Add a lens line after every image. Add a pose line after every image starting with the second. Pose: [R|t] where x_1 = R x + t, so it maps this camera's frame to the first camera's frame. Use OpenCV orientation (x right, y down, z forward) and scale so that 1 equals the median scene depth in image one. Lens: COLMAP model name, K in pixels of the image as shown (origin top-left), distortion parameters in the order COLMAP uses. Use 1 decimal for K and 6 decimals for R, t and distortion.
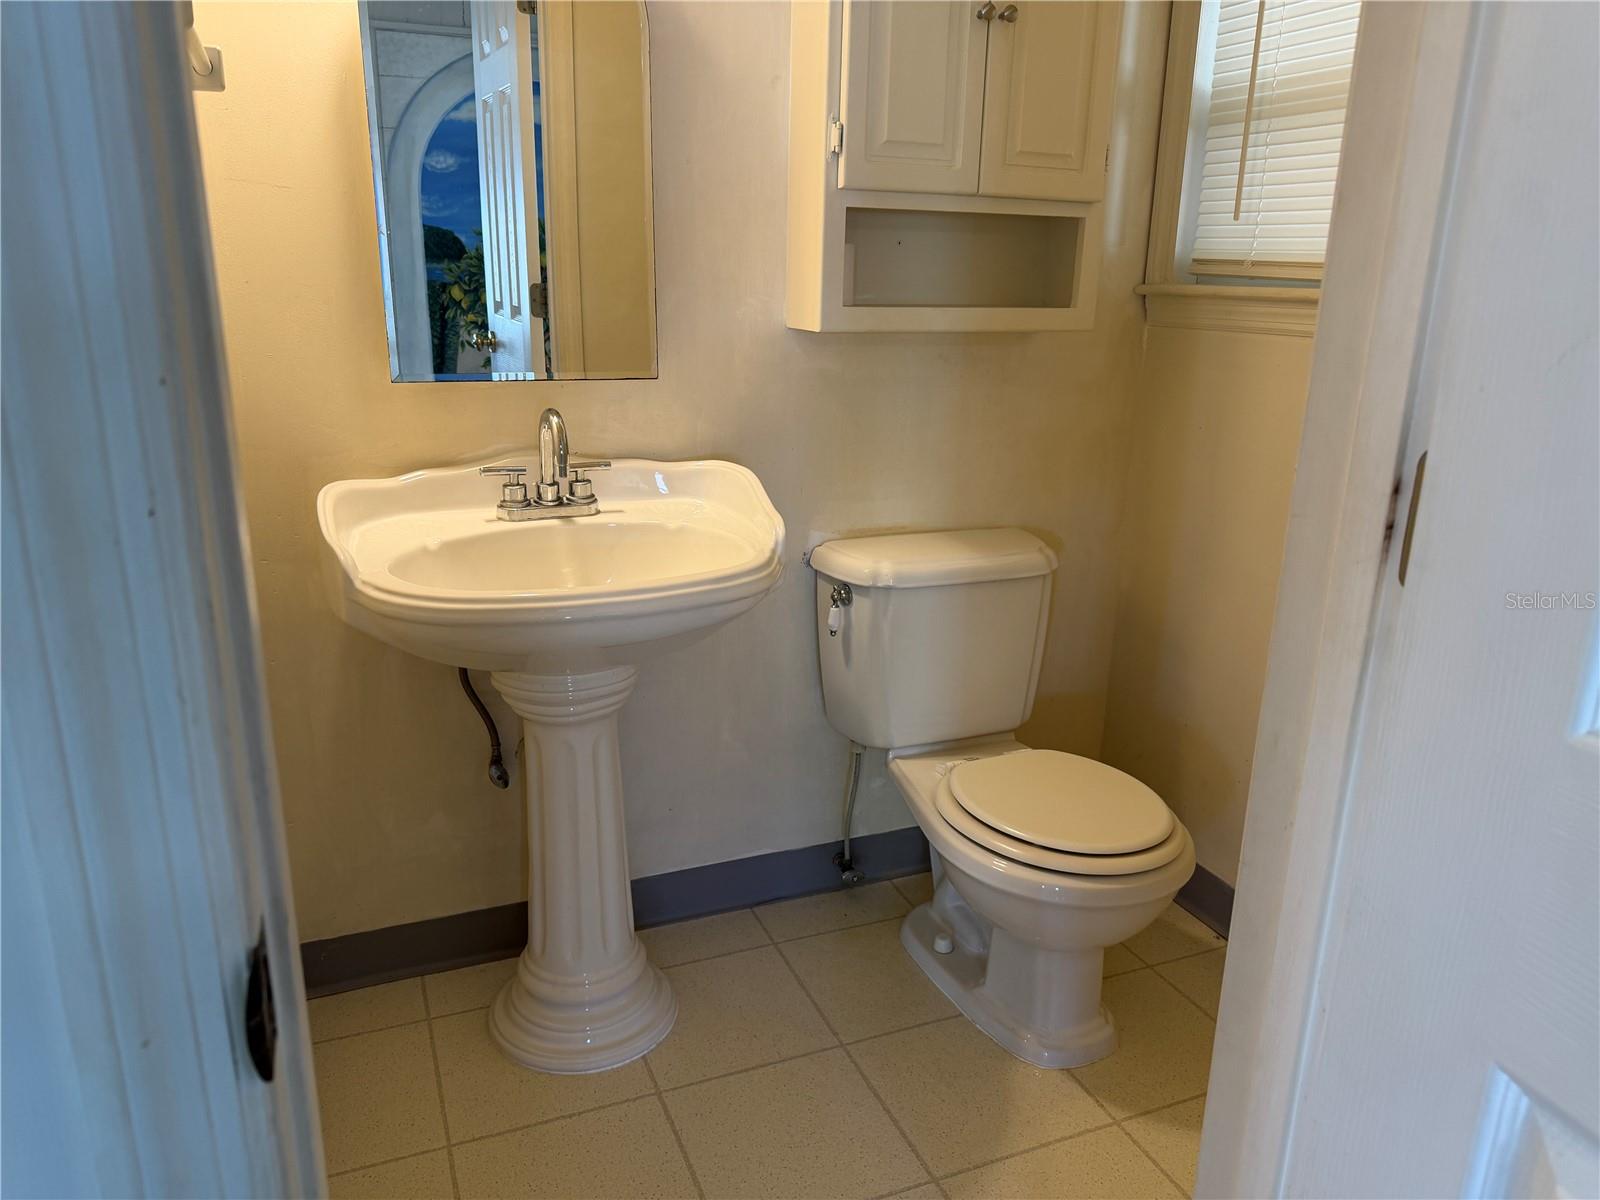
lens RADIAL K [[1148.5, 0, 800.5], [0, 1148.5, 606.8], [0, 0, 1]] dist [0.107445, -0.145043]
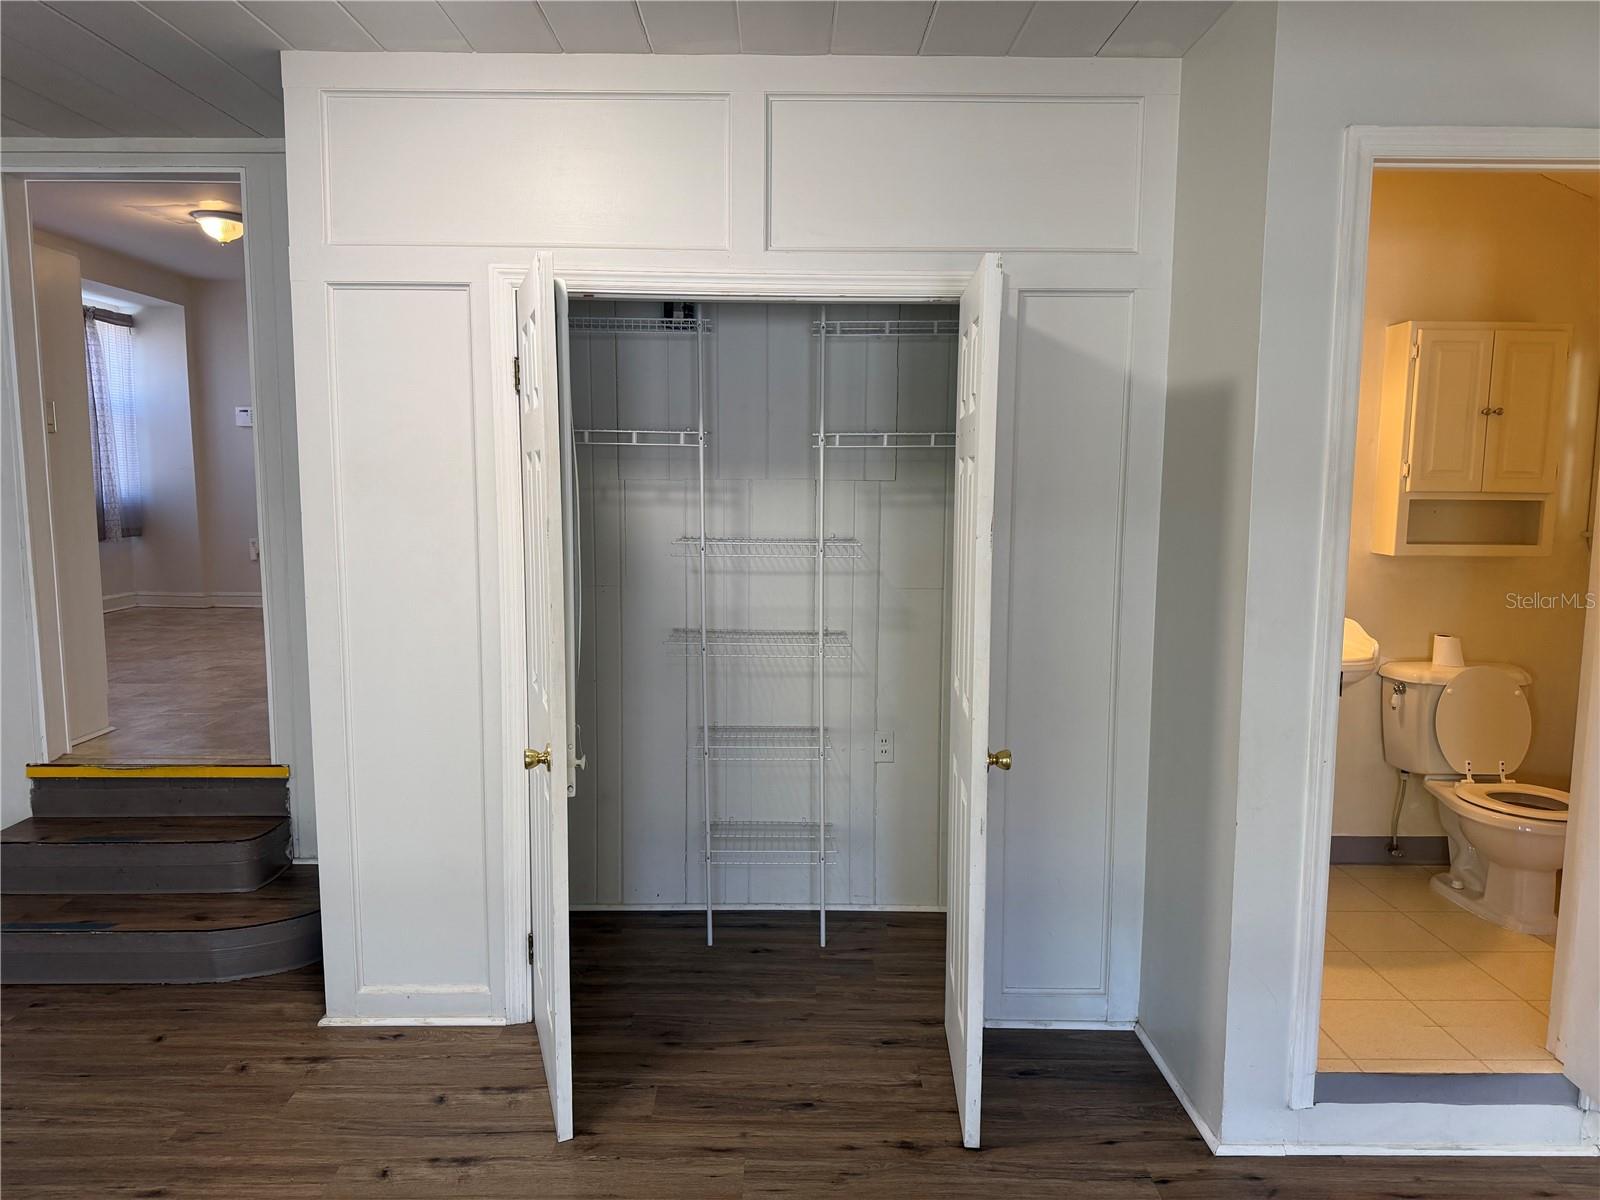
lens RADIAL K [[1134.9, 0, 797.1], [0, 1134.9, 602.8], [0, 0, 1]] dist [0.003723, 0.001980]
pose [[0.926738, 0.031284, -0.374403, -0.195144], [-0.093225, 0.984510, -0.148490, 0.229928], [0.363958, 0.172515, 0.915299, -1.155693]]
